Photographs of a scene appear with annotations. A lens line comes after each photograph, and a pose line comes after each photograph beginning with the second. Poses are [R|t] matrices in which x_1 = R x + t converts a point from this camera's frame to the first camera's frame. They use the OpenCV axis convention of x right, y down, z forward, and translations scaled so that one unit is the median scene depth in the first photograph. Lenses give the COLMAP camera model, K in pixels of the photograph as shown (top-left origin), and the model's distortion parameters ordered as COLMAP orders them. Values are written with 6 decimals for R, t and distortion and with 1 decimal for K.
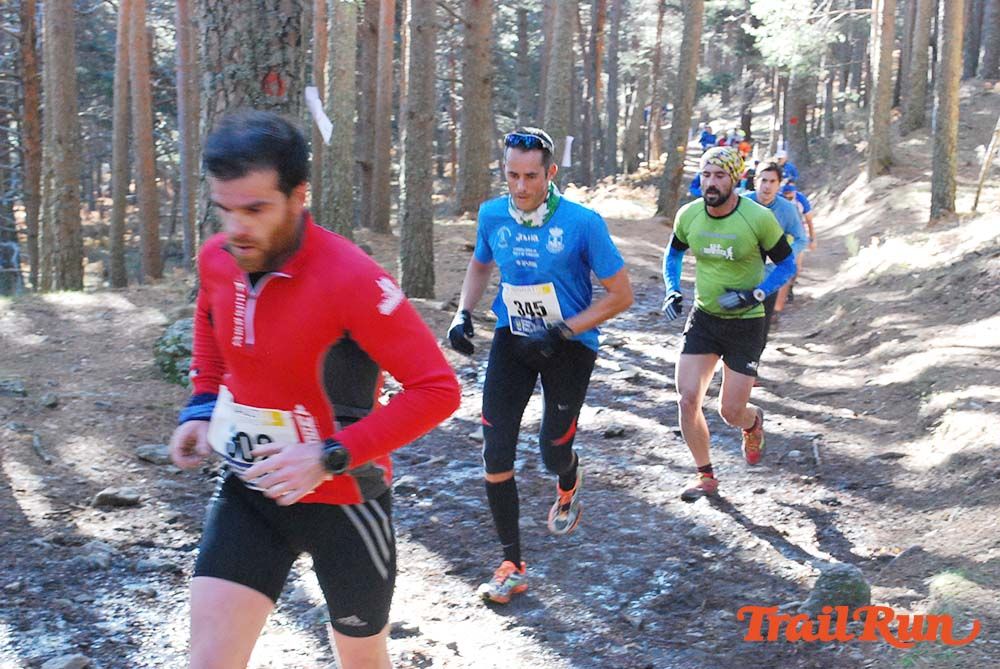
lens RADIAL K [[1729.3, 0, 501.9], [0, 1729.3, 335.2], [0, 0, 1]] dist [0.001042, 0.075618]
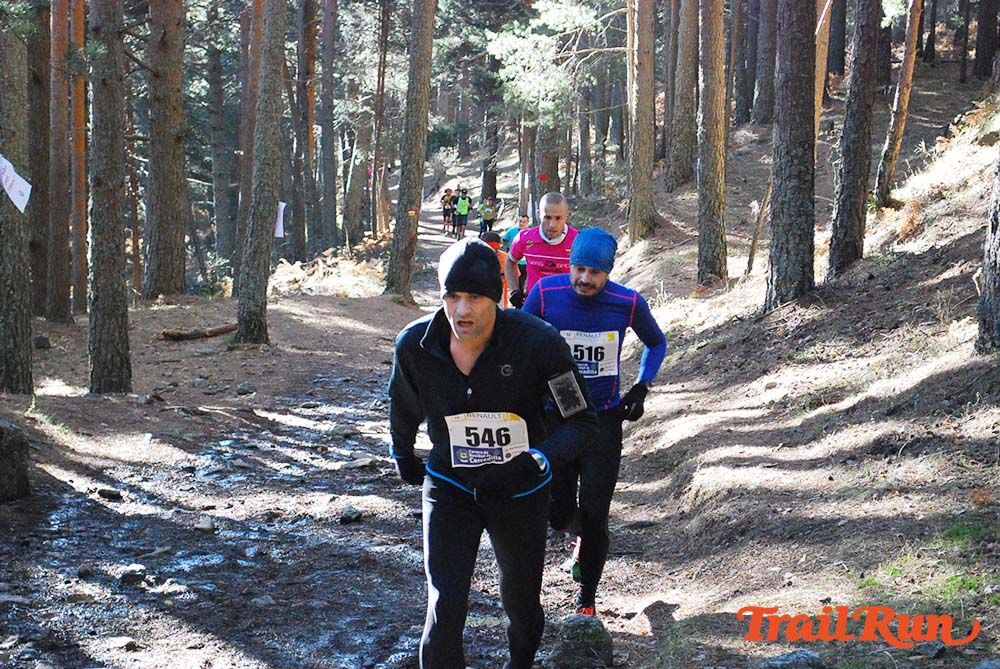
lens RADIAL K [[2152.0, 0, 500.8], [0, 2152.0, 335.1], [0, 0, 1]] dist [0.036811, 0.101877]
pose [[0.989447, -0.033411, 0.140990, -0.012900], [0.040687, 0.997968, -0.049039, 0.015542], [-0.139065, 0.054258, 0.988796, -0.136876]]
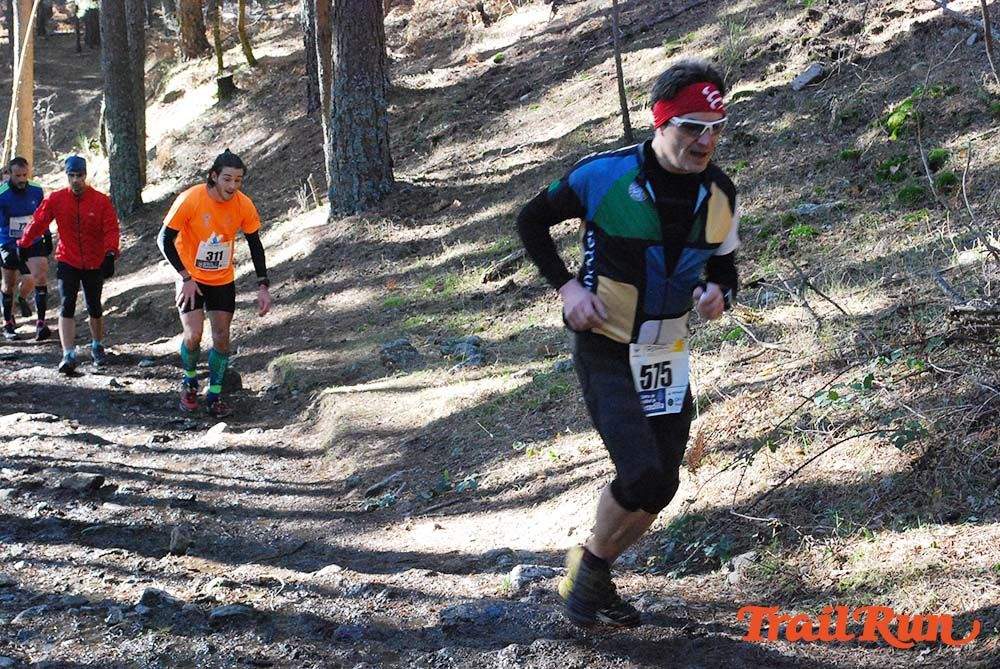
lens RADIAL K [[1847.4, 0, 499.4], [0, 1847.4, 334.2], [0, 0, 1]] dist [0.012236, 0.057682]
pose [[0.811579, -0.156398, 0.562921, -0.378135], [0.163471, 0.985808, 0.038209, 0.037903], [-0.560907, 0.061012, 0.825627, -0.462743]]
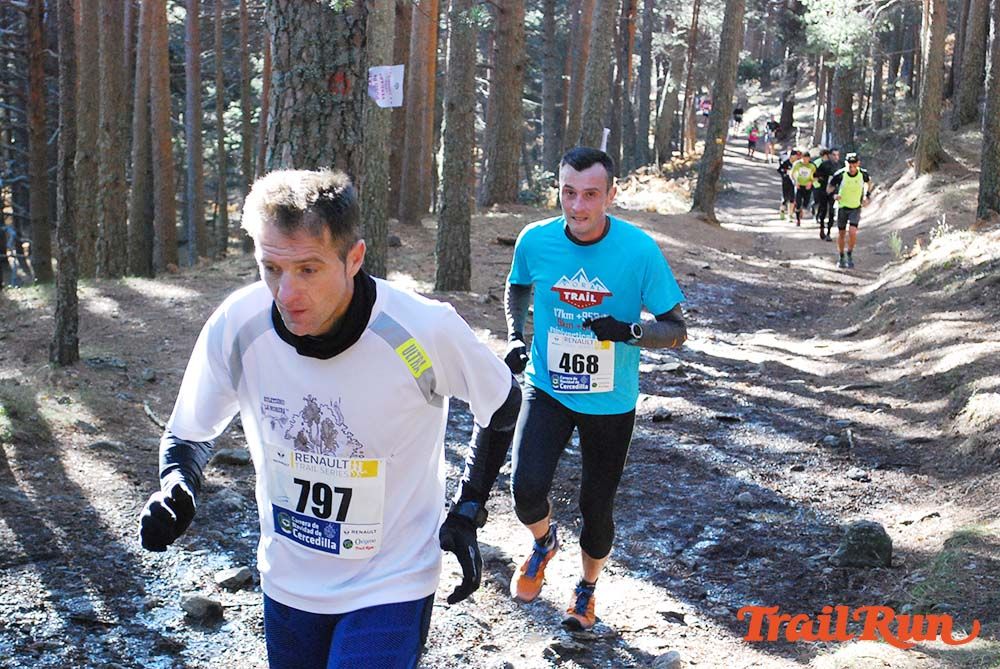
lens RADIAL K [[1910.5, 0, 498.6], [0, 1910.5, 332.6], [0, 0, 1]] dist [0.029533, 0.019643]
pose [[0.999816, 0.017652, -0.007502, -0.024071], [-0.017669, 0.999841, -0.002189, 0.007065], [0.007462, 0.002321, 0.999969, -0.158479]]
